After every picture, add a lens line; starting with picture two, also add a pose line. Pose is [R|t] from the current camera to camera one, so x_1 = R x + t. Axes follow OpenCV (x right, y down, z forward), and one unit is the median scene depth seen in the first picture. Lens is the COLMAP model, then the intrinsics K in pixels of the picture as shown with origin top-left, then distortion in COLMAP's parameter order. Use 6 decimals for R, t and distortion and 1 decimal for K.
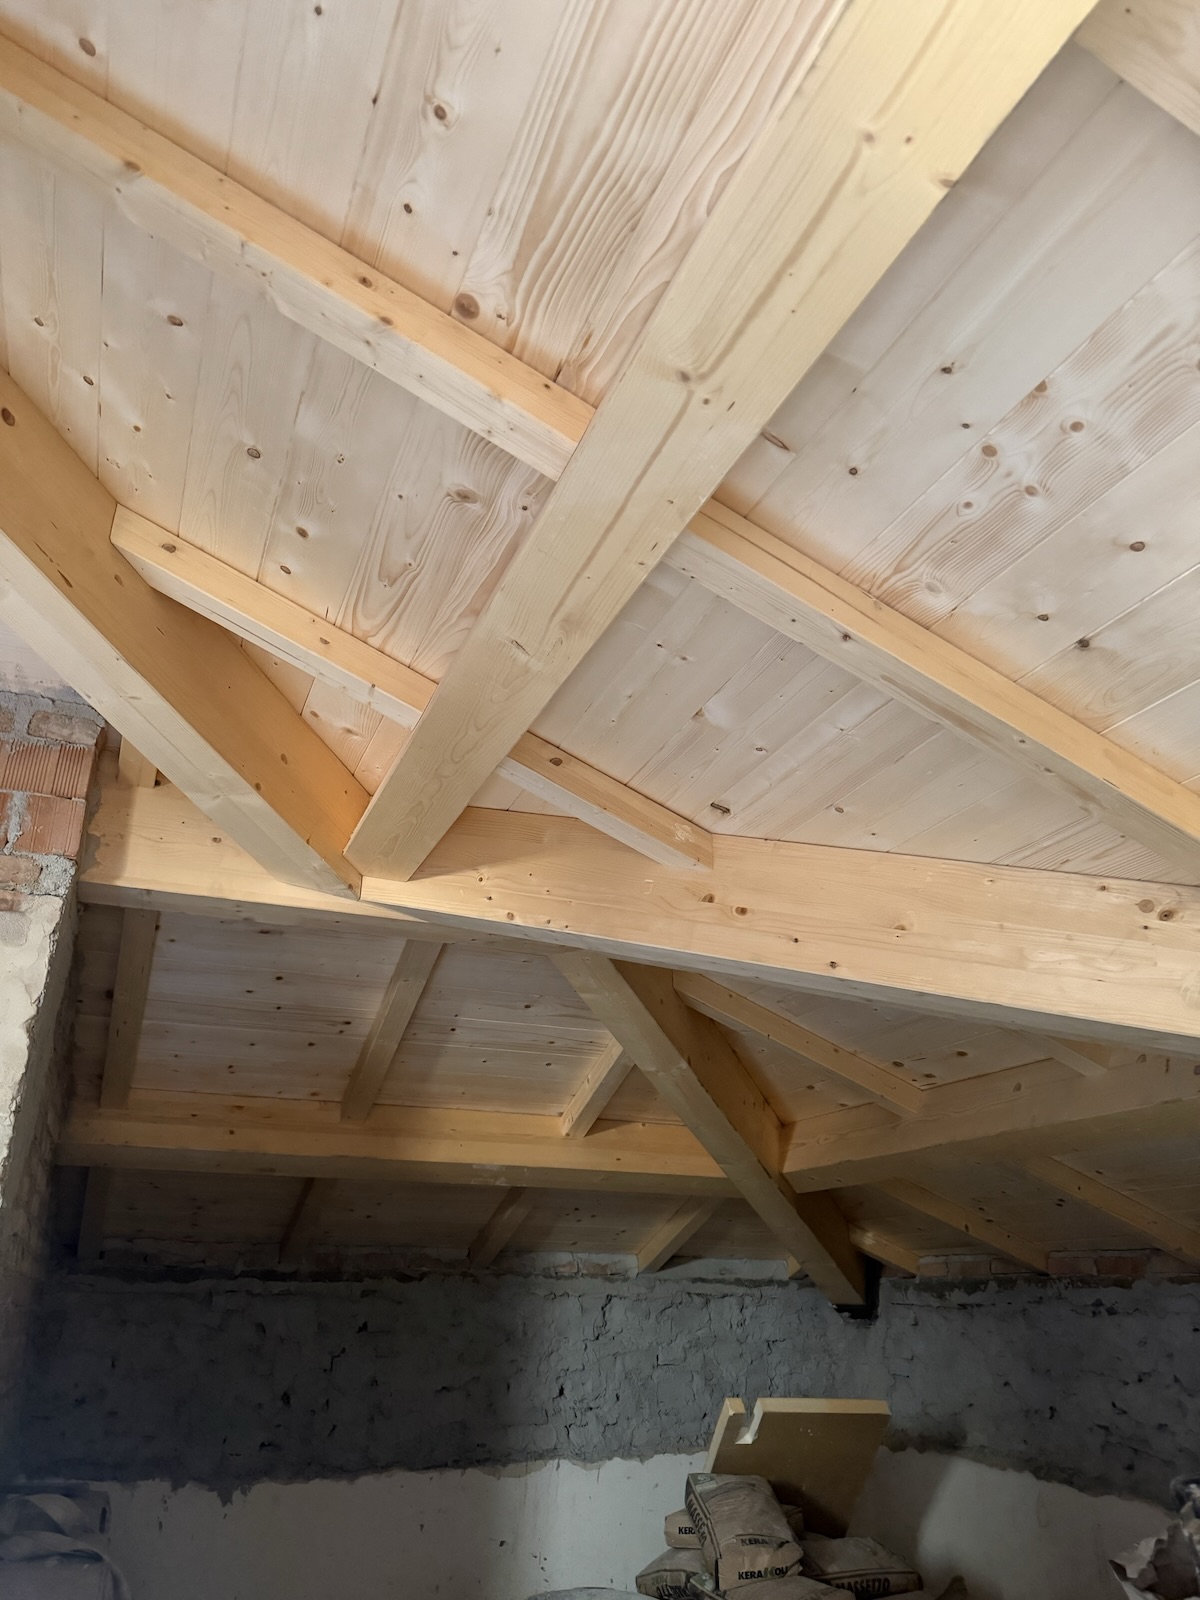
lens RADIAL K [[1134.9, 0, 597.1], [0, 1134.9, 800.2], [0, 0, 1]] dist [0.001361, -0.004085]
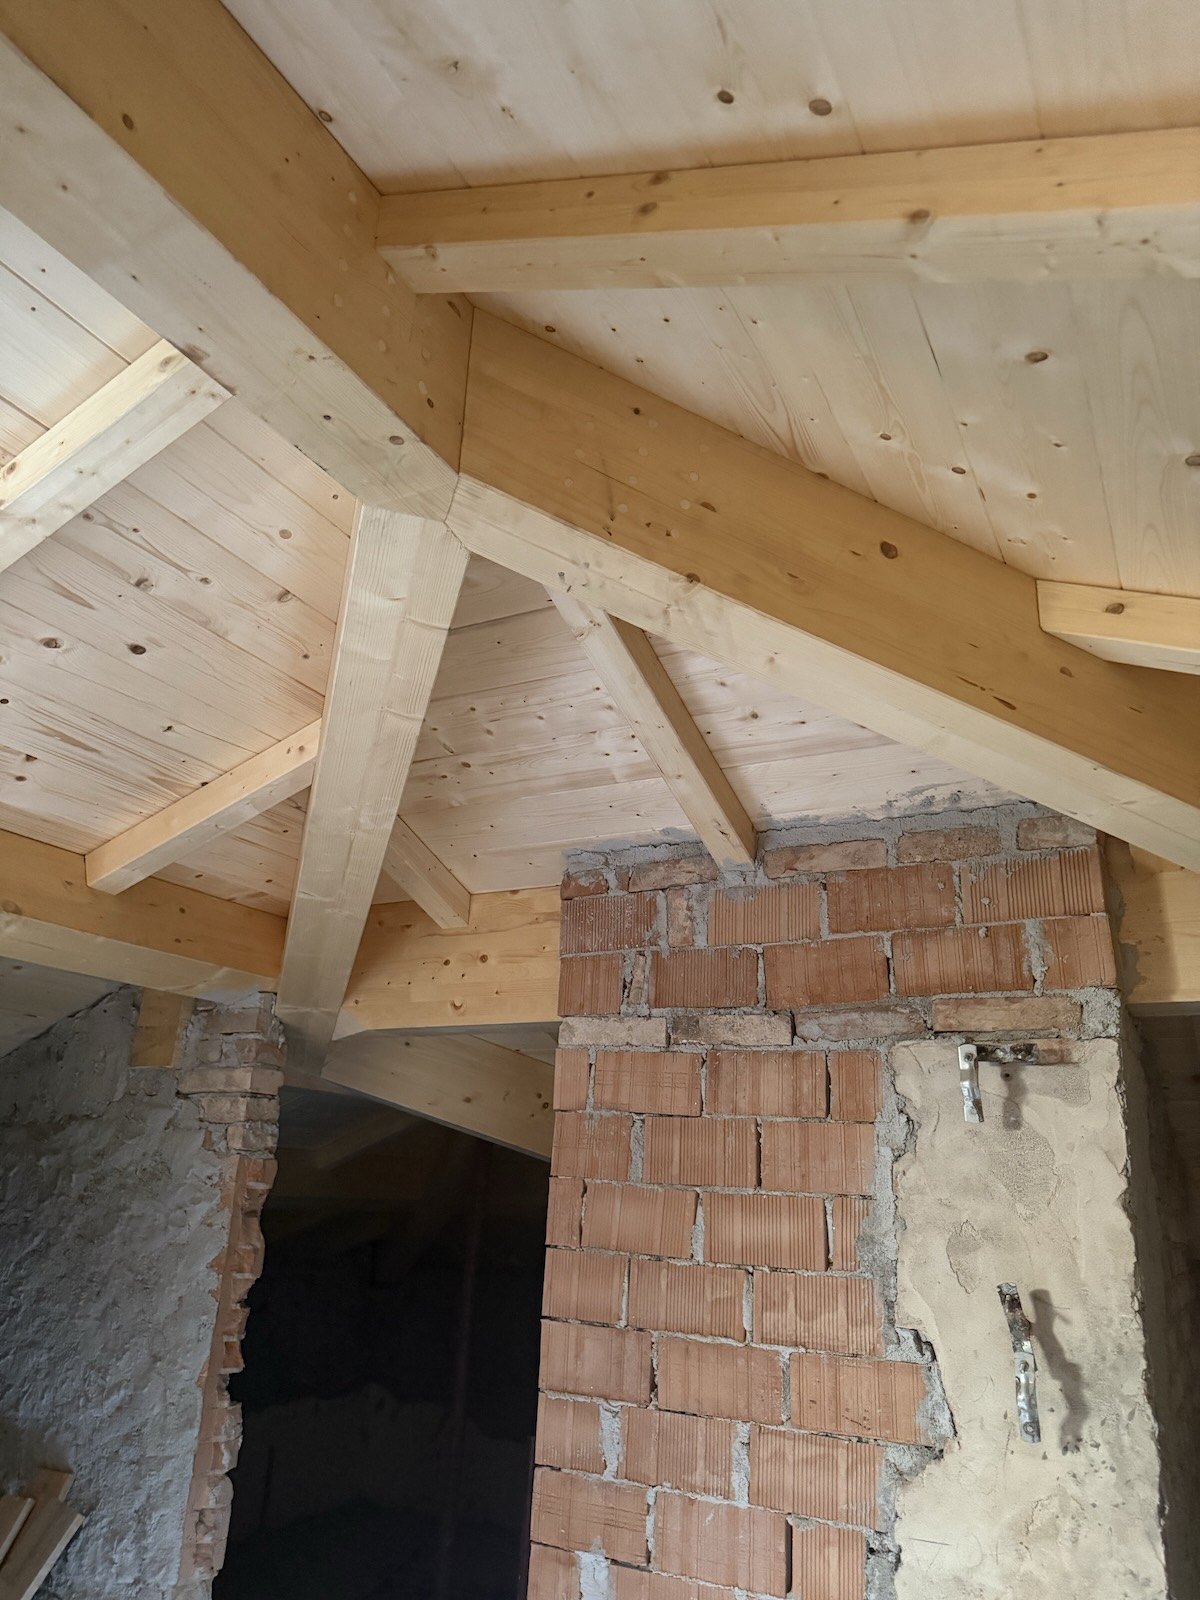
lens RADIAL K [[1134.9, 0, 597.1], [0, 1134.9, 800.2], [0, 0, 1]] dist [0.001361, -0.004085]
pose [[0.636447, -0.234423, -0.734834, -0.061723], [0.270179, 0.960093, -0.072280, -0.129453], [0.722453, -0.152534, 0.674385, 0.195480]]
